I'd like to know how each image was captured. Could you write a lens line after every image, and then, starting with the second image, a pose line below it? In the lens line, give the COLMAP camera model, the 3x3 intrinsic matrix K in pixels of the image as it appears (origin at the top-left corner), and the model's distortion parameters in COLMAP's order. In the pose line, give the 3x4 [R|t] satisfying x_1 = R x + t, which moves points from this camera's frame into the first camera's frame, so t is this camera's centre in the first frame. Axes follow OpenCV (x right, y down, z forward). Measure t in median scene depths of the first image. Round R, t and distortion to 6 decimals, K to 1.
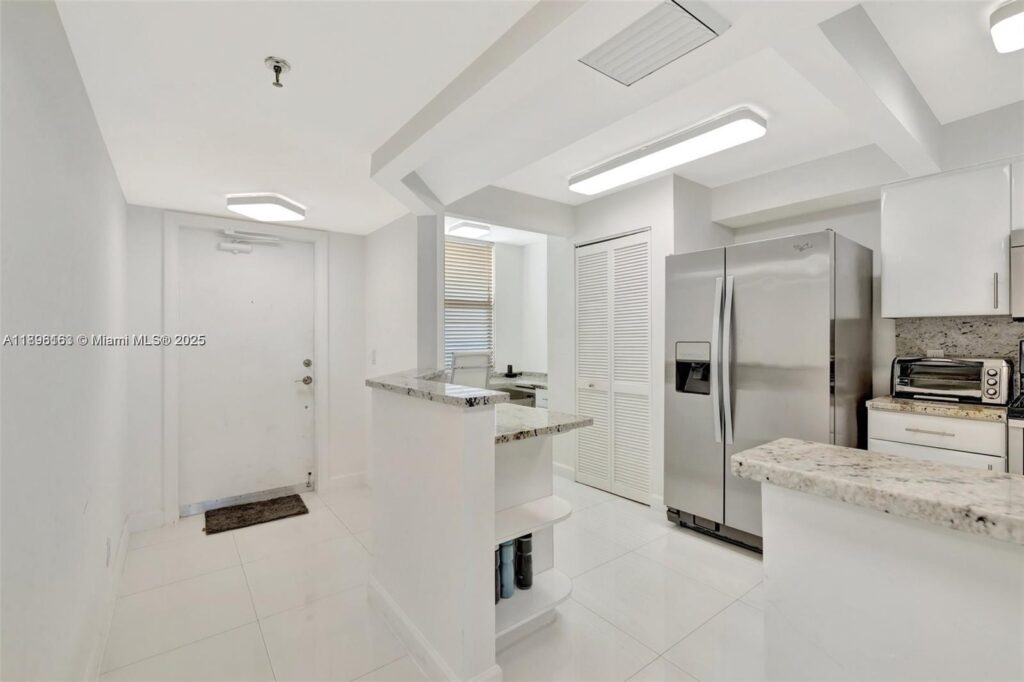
lens RADIAL K [[443.9, 0, 506.8], [0, 443.9, 336.8], [0, 0, 1]] dist [0.000259, 0.000457]
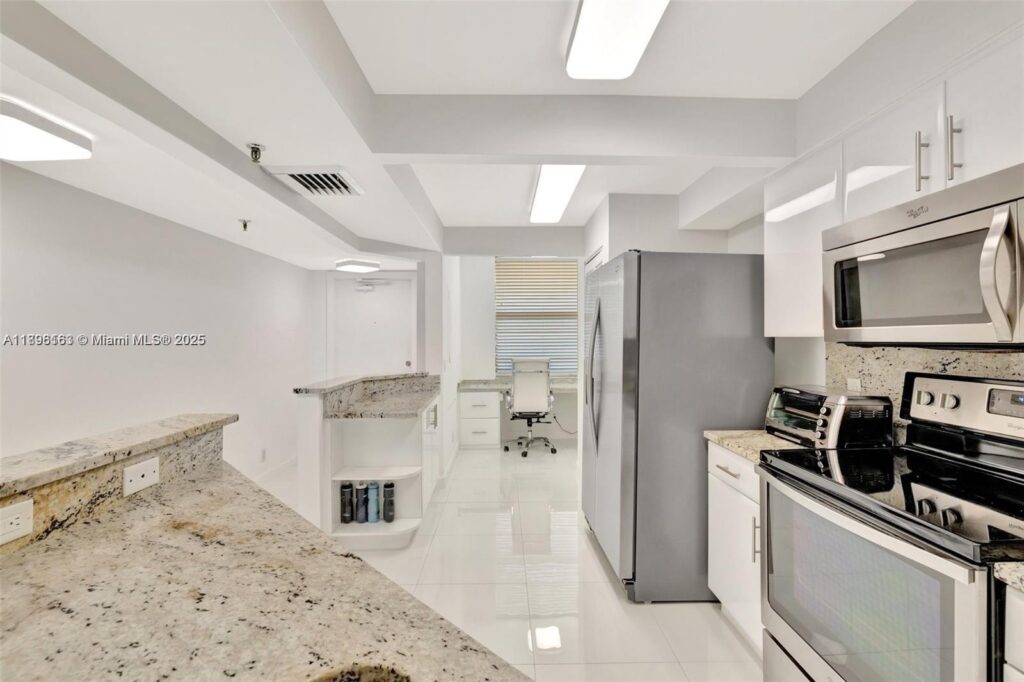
lens RADIAL K [[443.9, 0, 506.8], [0, 443.9, 336.8], [0, 0, 1]] dist [0.000259, 0.000457]
pose [[0.807067, 0.002005, -0.590456, 0.942043], [-0.000472, 0.999996, 0.002750, -0.045309], [0.590459, -0.001940, 0.807065, 0.021396]]
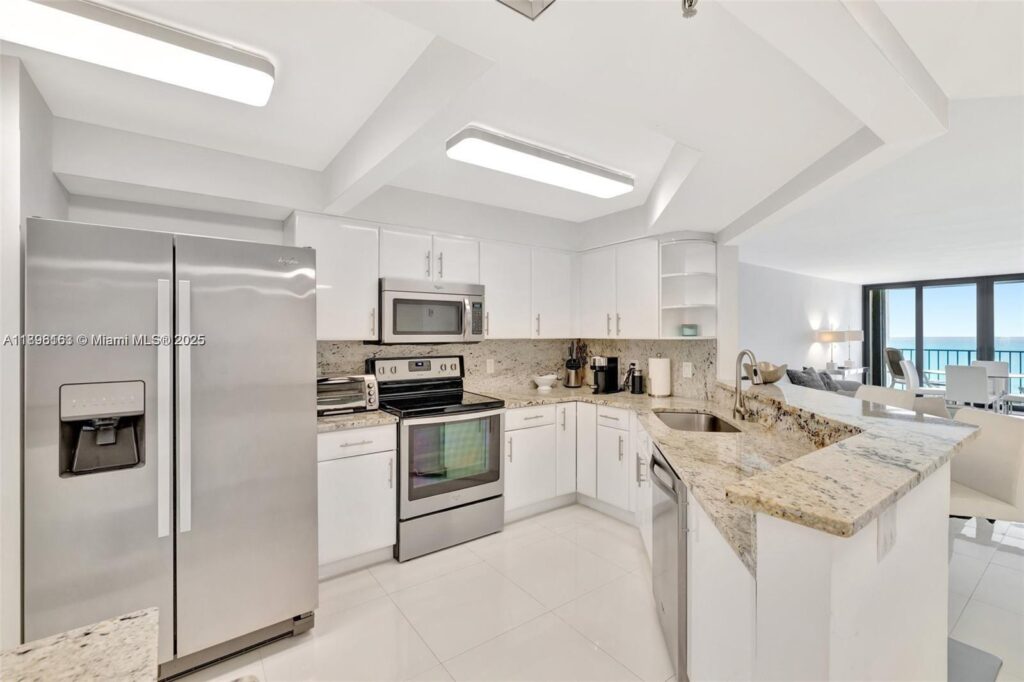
lens RADIAL K [[443.9, 0, 506.8], [0, 443.9, 336.8], [0, 0, 1]] dist [0.000259, 0.000457]
pose [[0.012670, 0.000046, 0.999920, -0.159436], [-0.001457, 0.999999, -0.000028, -0.052167], [-0.999919, -0.001457, 0.012670, 0.504155]]
